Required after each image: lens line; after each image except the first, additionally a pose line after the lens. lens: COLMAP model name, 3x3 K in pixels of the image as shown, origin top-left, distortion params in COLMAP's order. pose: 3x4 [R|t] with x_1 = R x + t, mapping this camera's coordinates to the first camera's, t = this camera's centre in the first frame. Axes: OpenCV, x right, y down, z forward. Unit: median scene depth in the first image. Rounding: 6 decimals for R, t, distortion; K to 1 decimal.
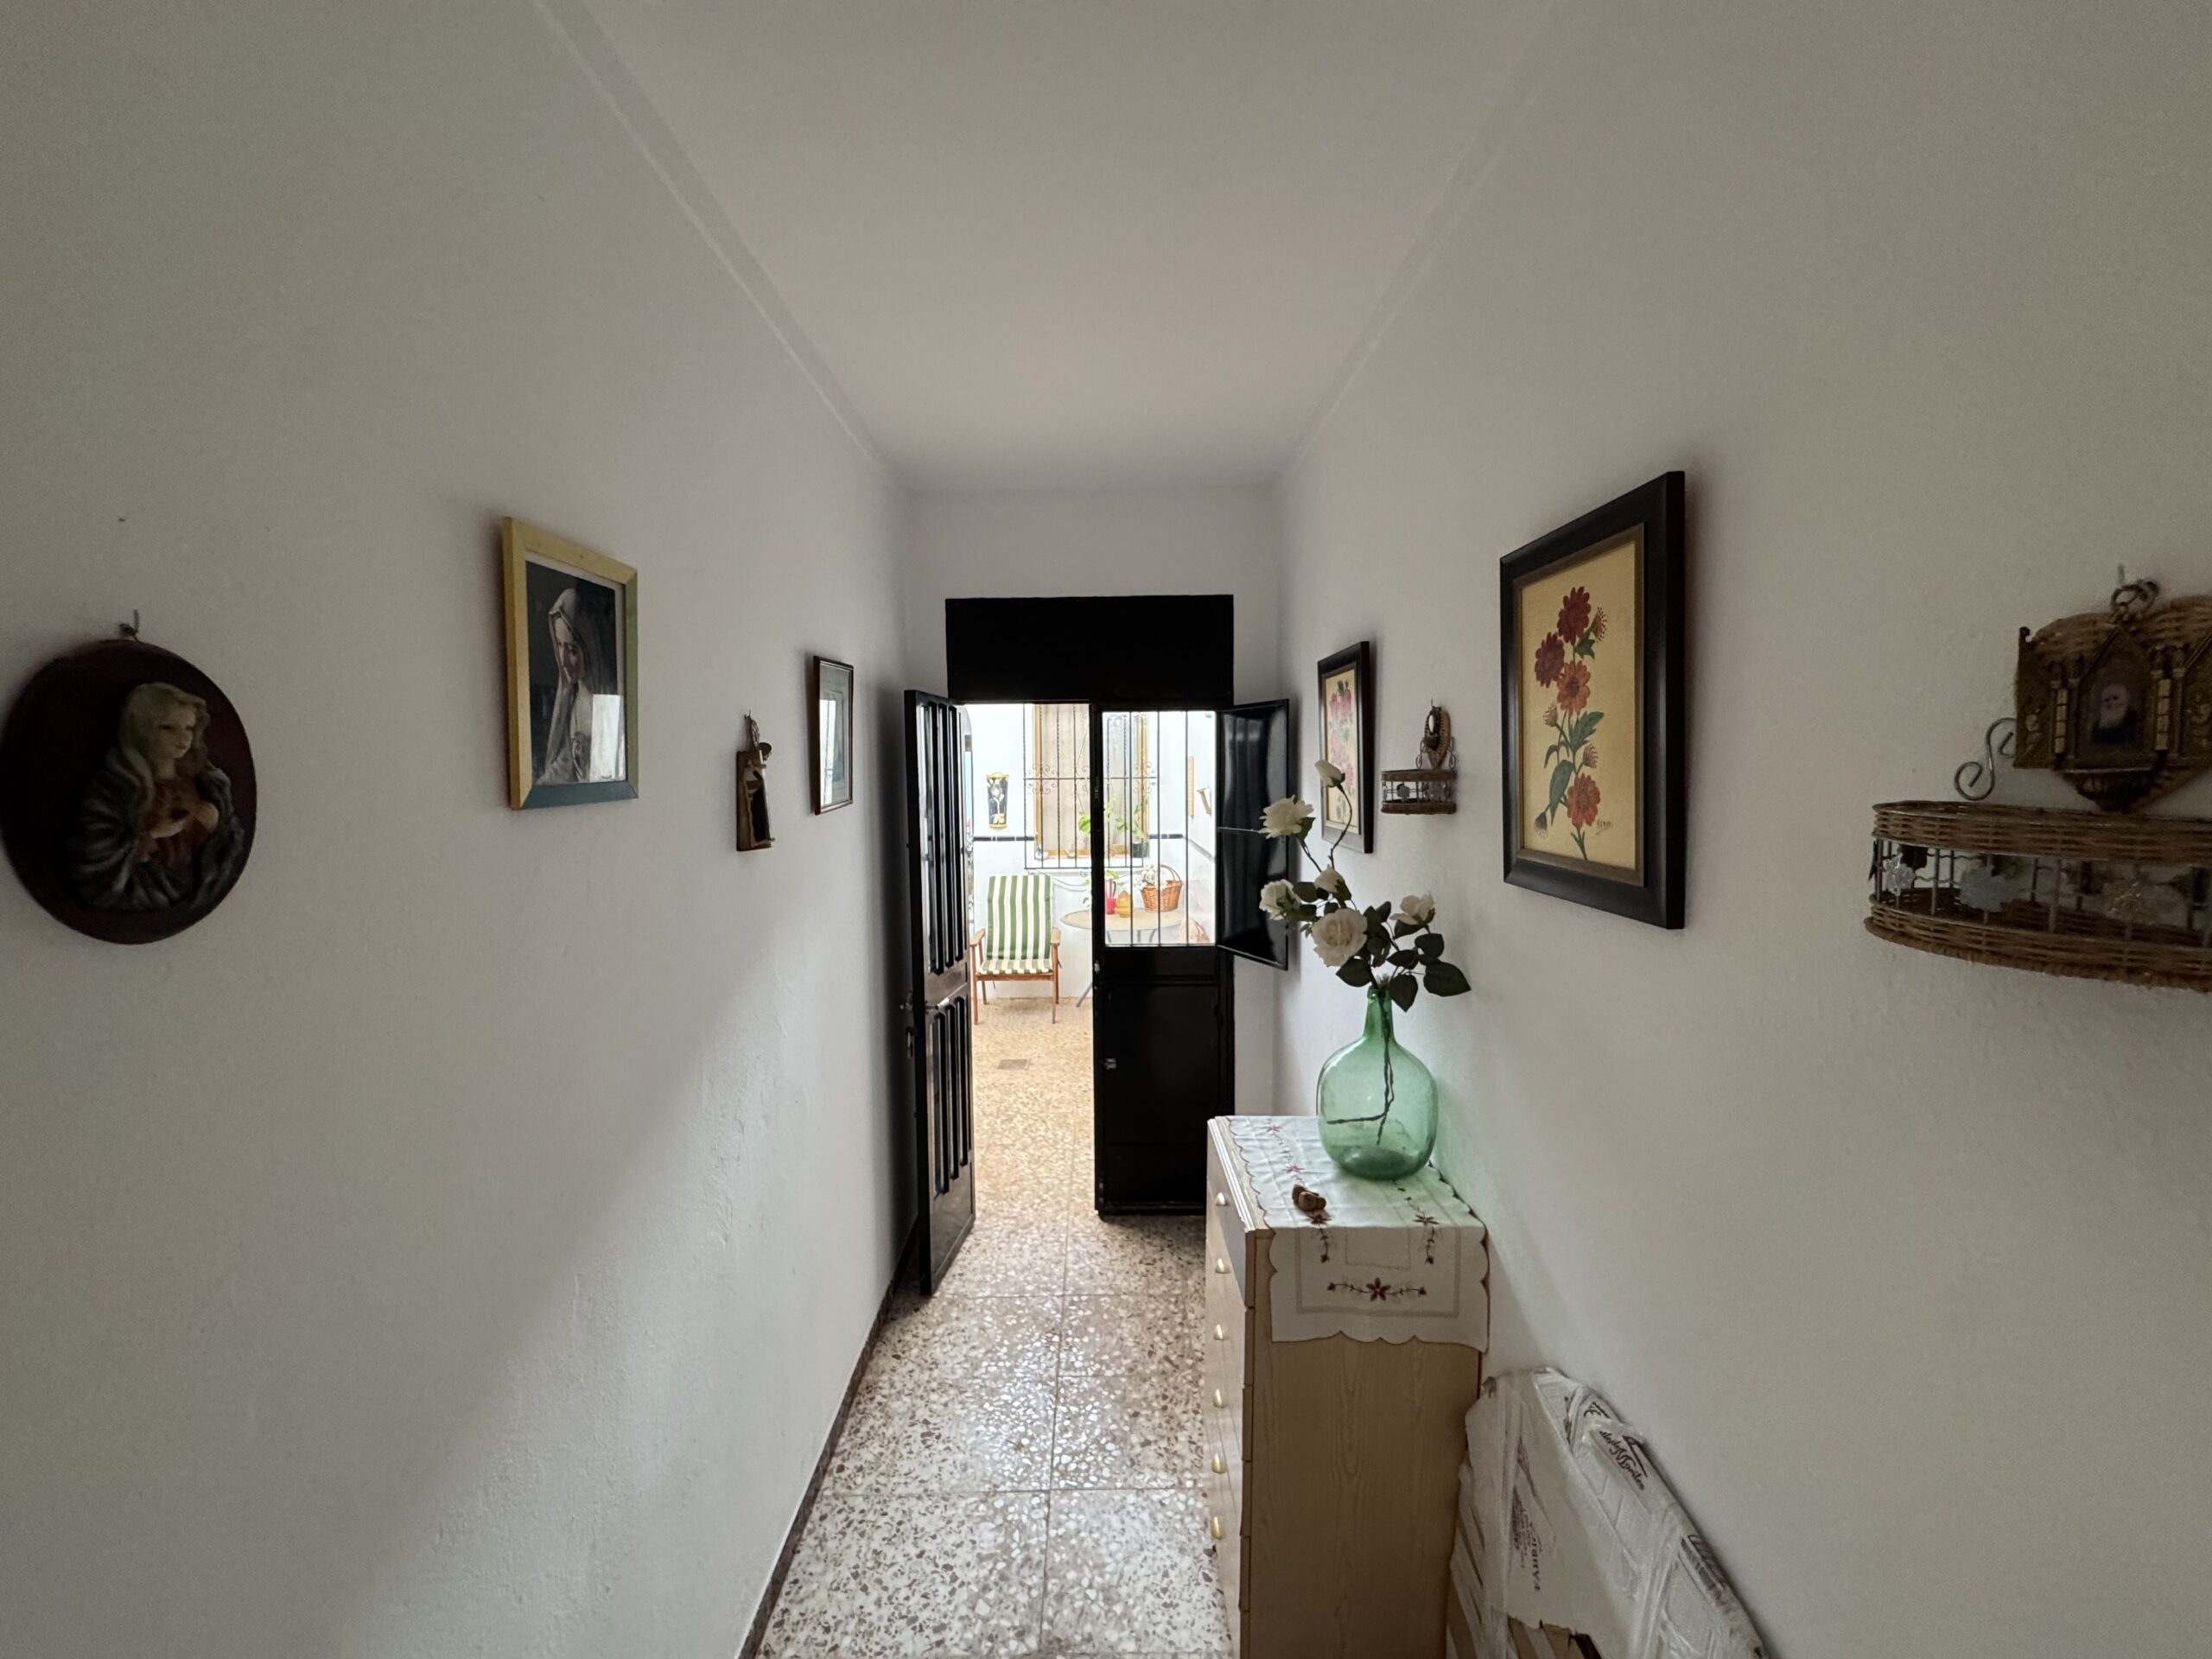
lens RADIAL K [[874.2, 0, 1106.2], [0, 874.2, 822.5], [0, 0, 1]] dist [0.001081, 0.000077]
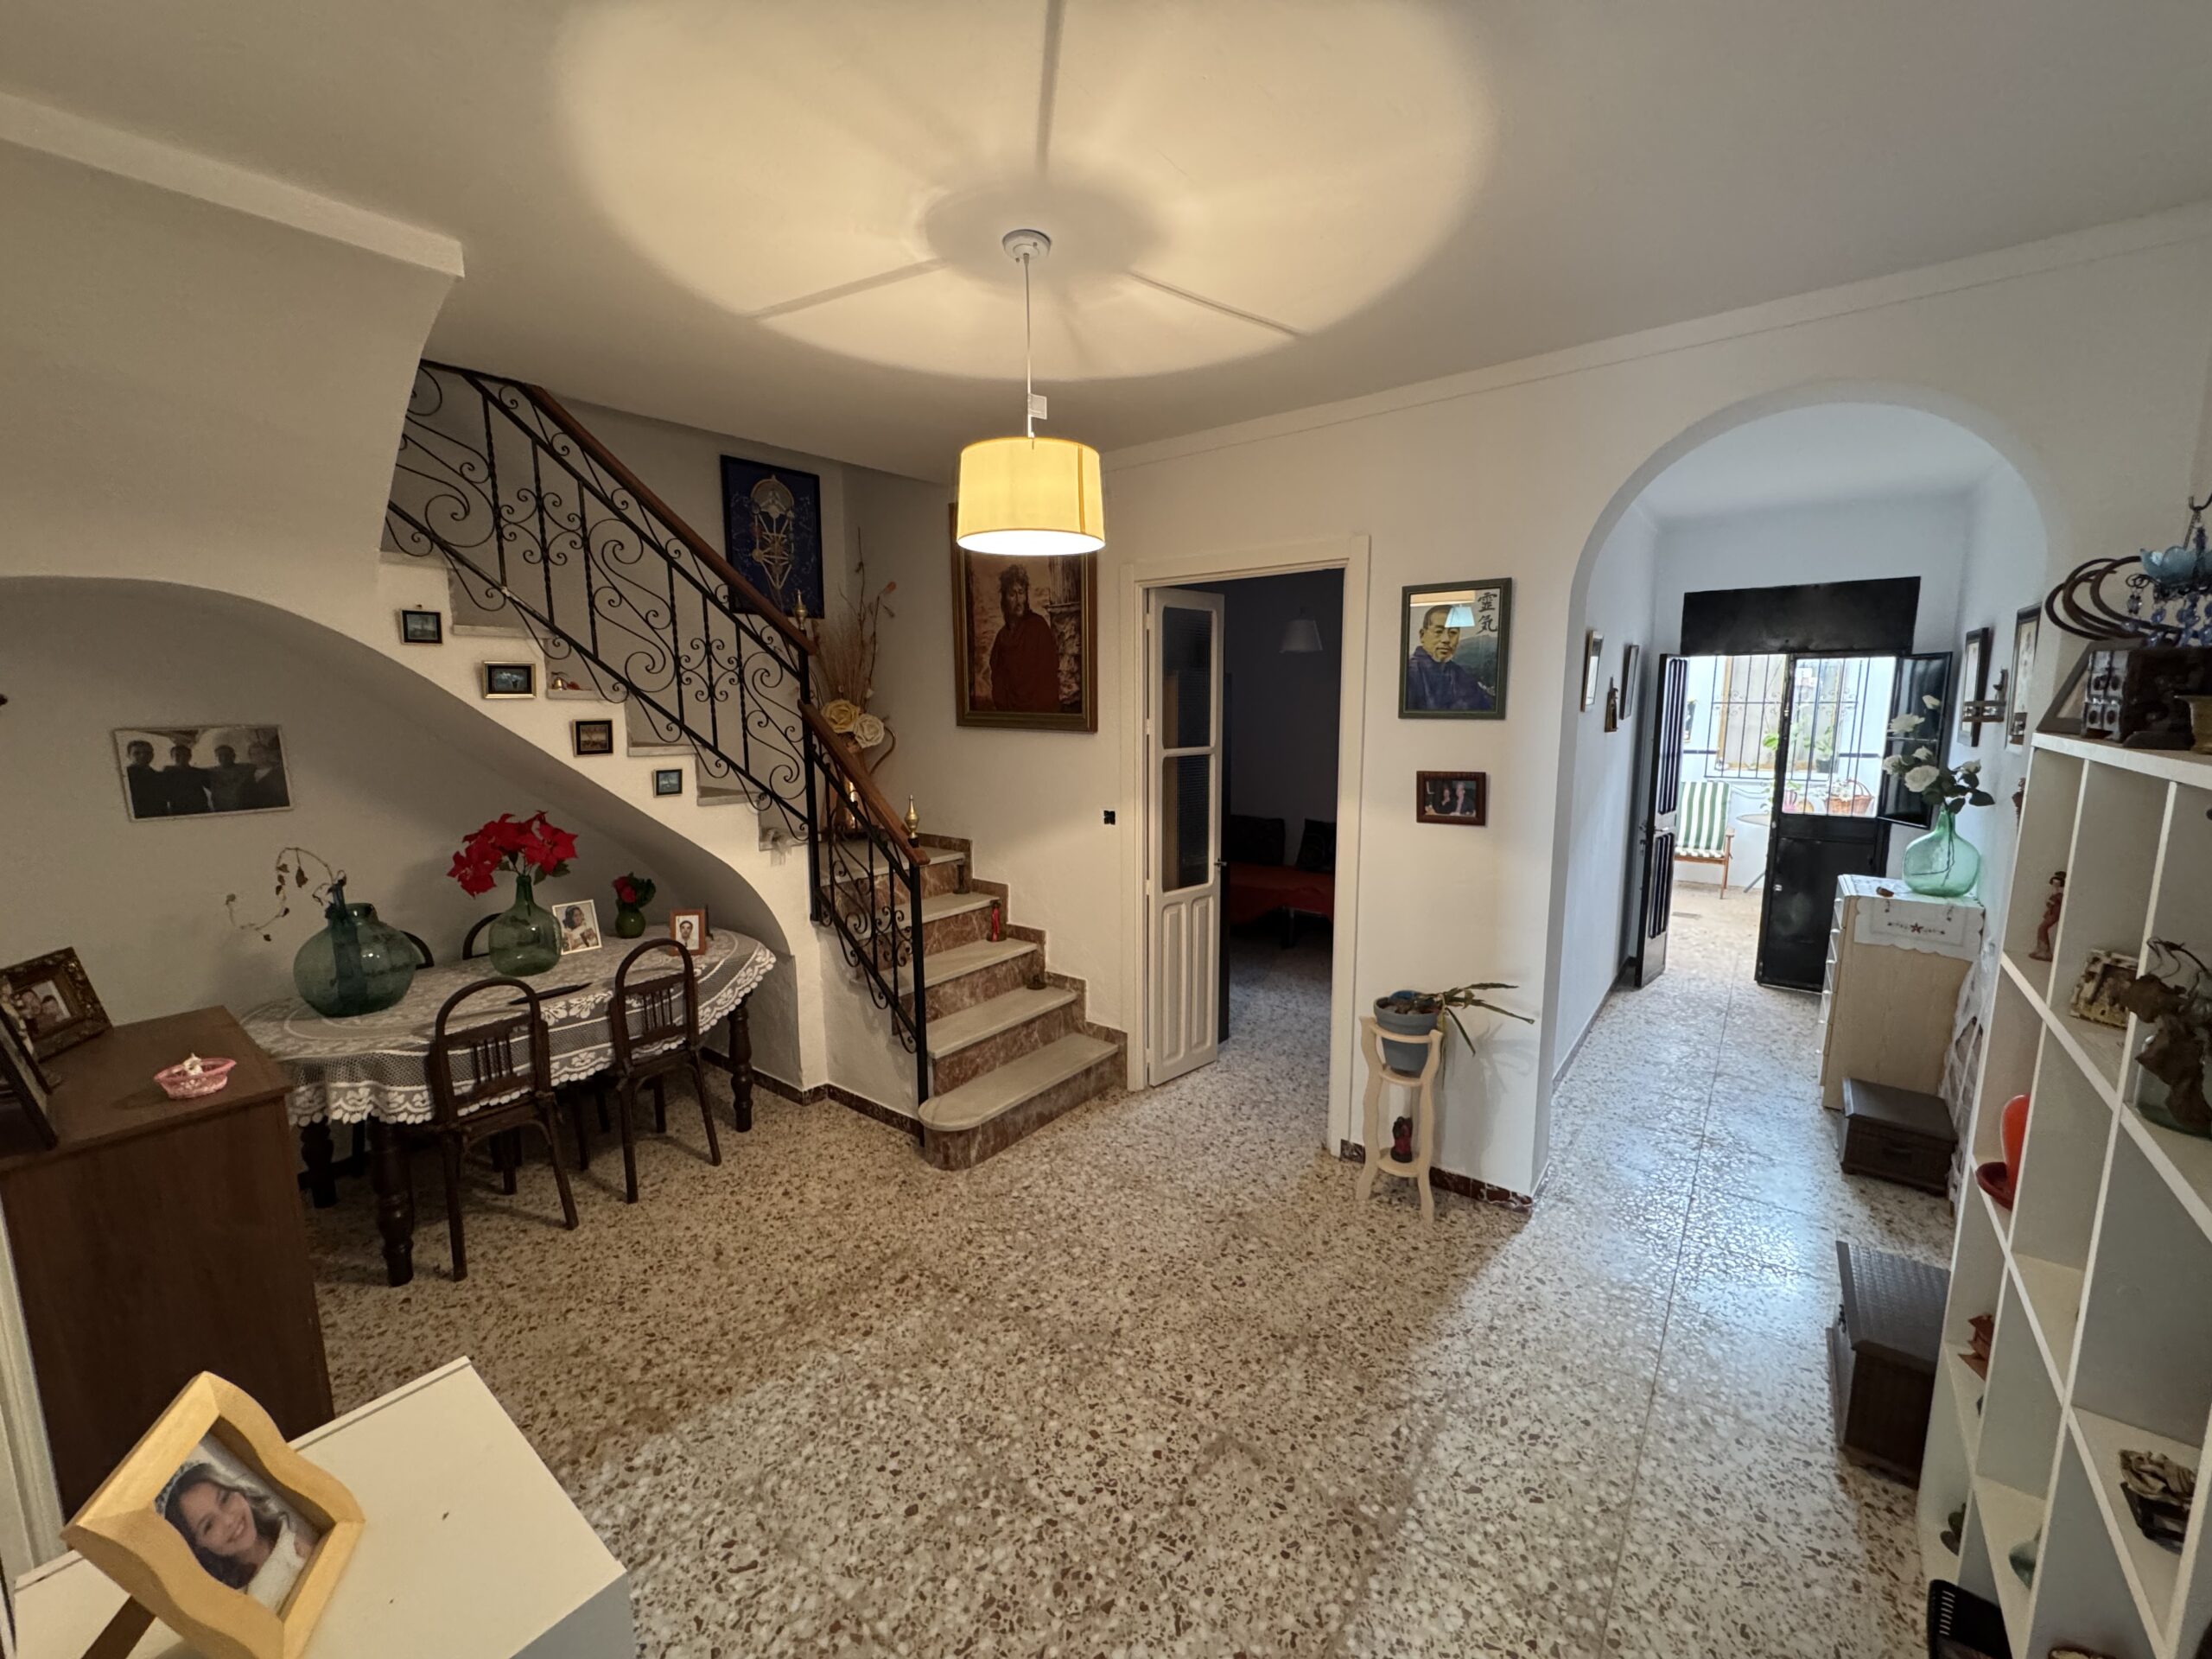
lens RADIAL K [[874.2, 0, 1108.1], [0, 874.2, 825.6], [0, 0, 1]] dist [0.001081, 0.000077]
pose [[0.786606, 0.091779, -0.610596, 0.007479], [-0.035228, 0.993951, 0.104018, 0.040814], [0.616450, -0.060311, 0.785081, -0.861256]]
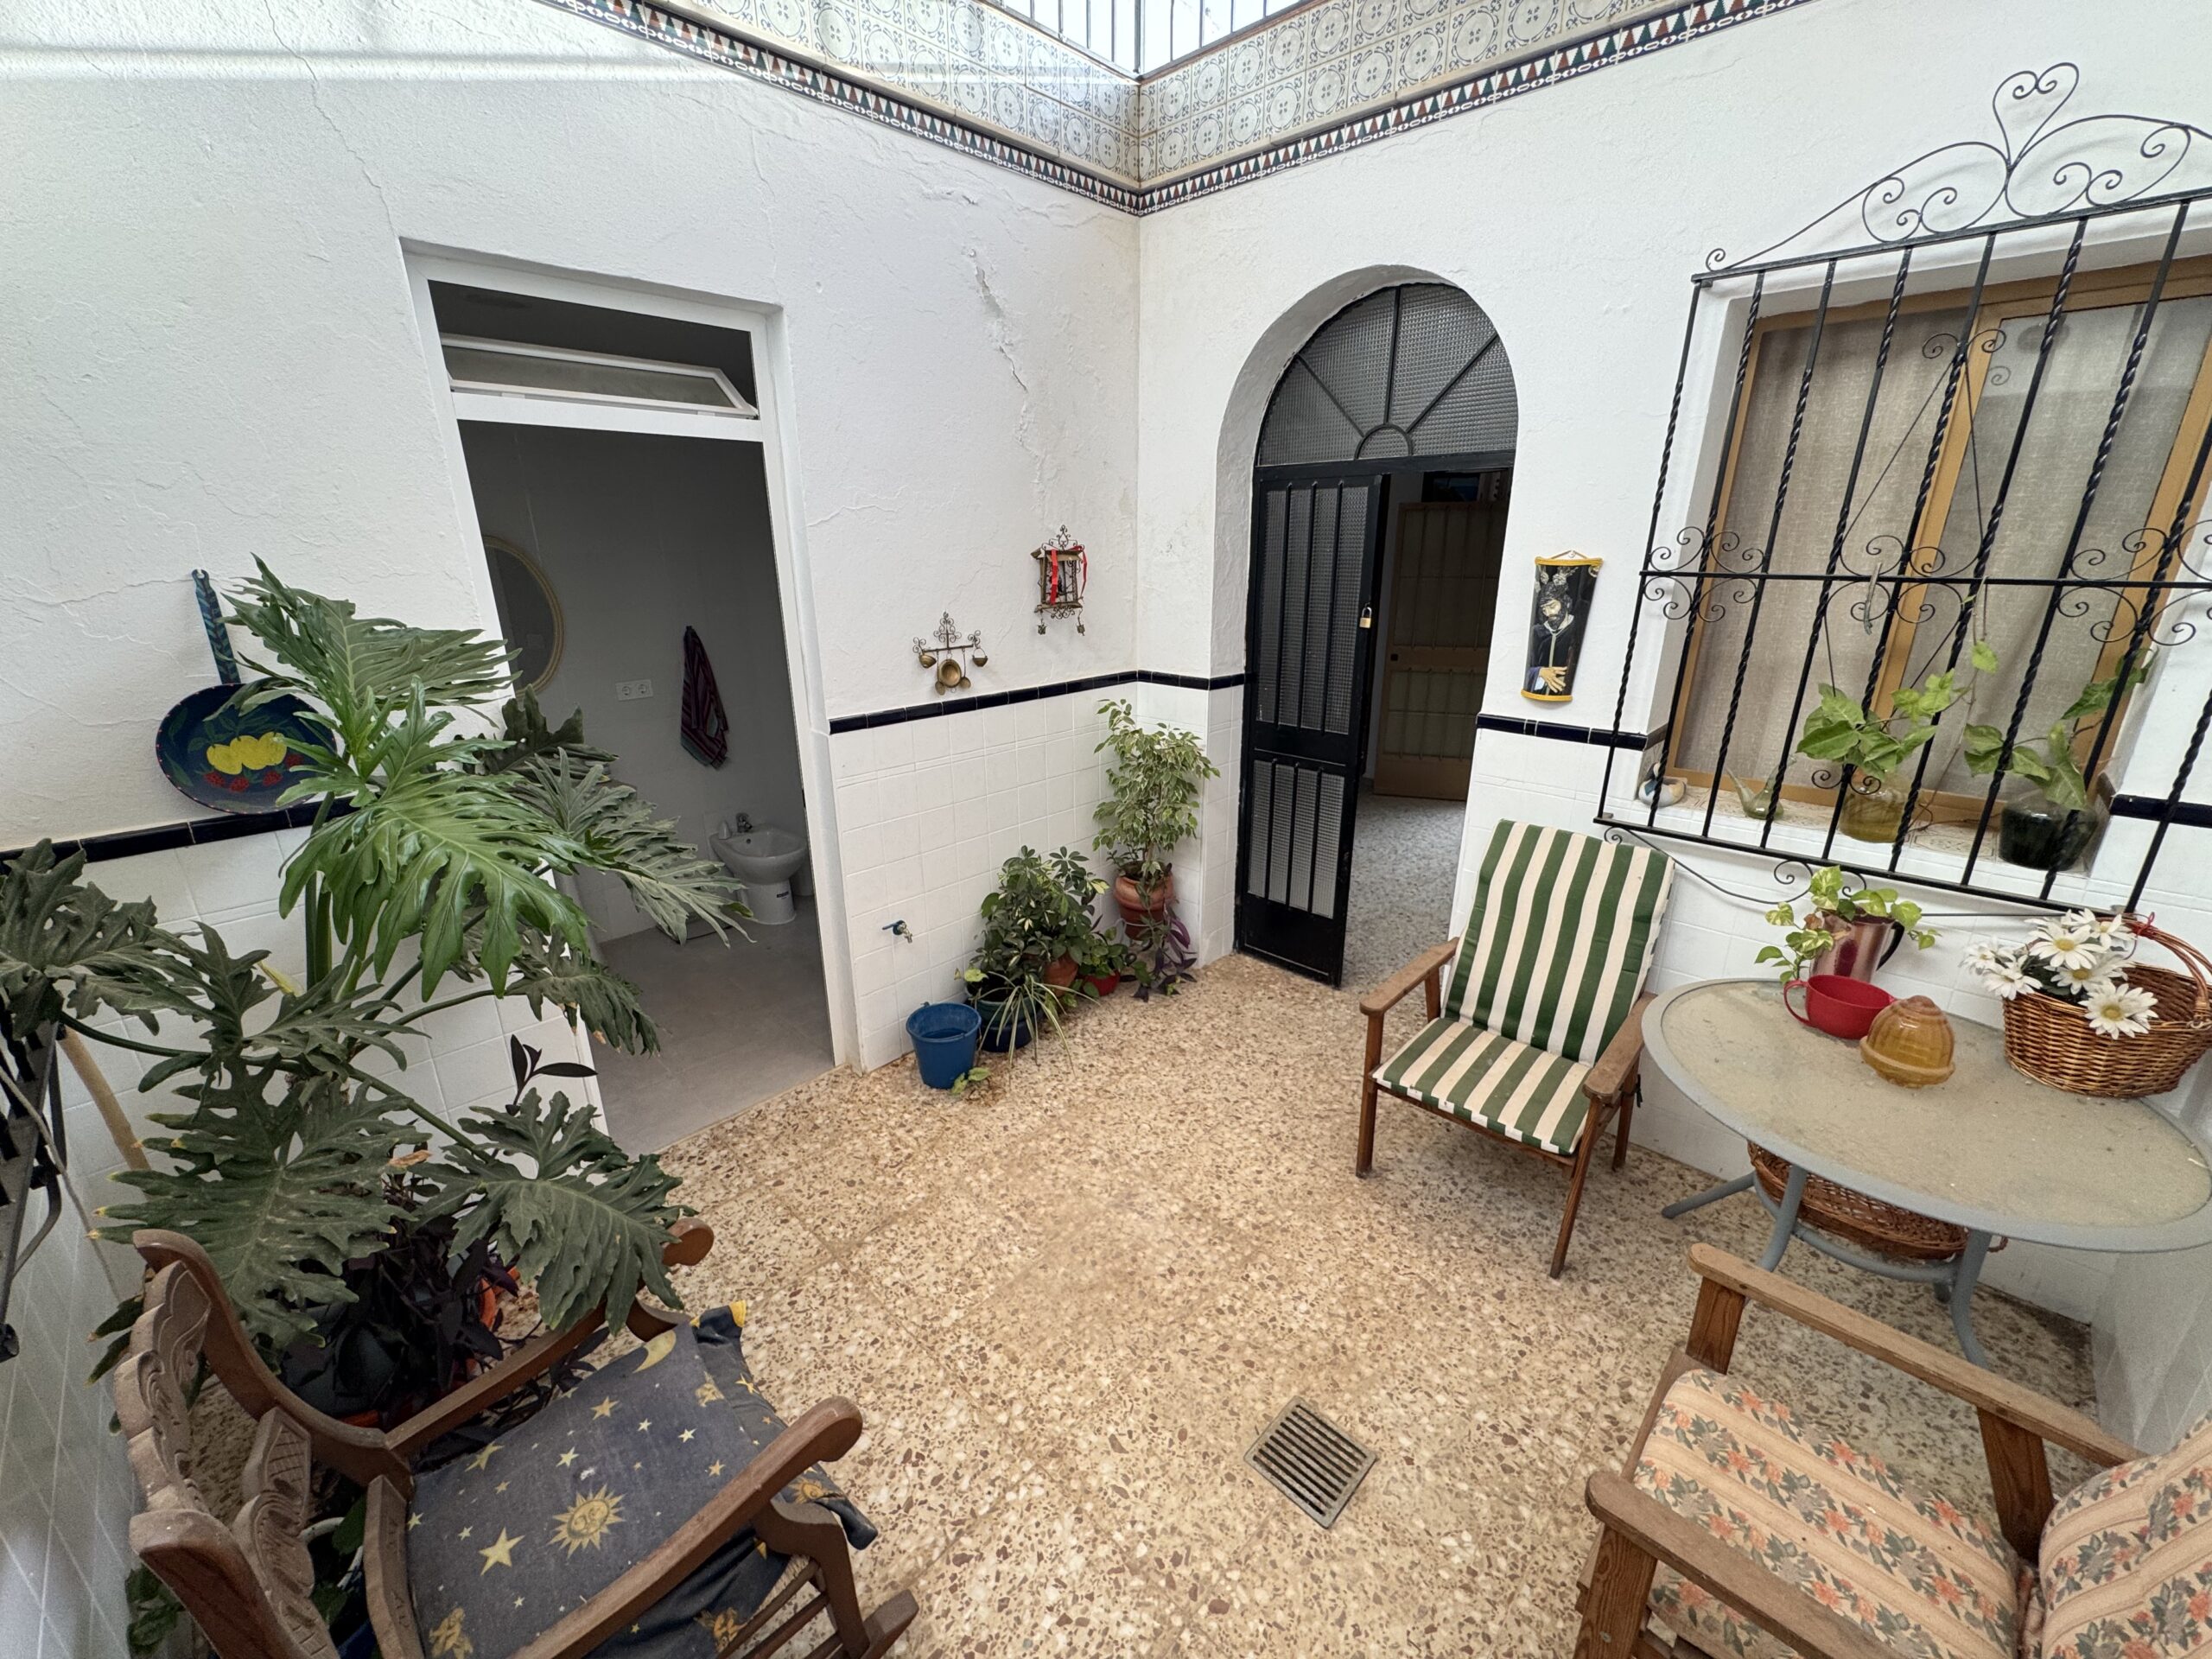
lens RADIAL K [[874.2, 0, 1088.0], [0, 874.2, 829.7], [0, 0, 1]] dist [0.001081, 0.000077]
pose [[0.749260, 0.215846, -0.626115, -0.035118], [-0.040729, 0.958627, 0.281736, -0.074240], [0.661022, -0.185593, 0.727052, 1.033297]]
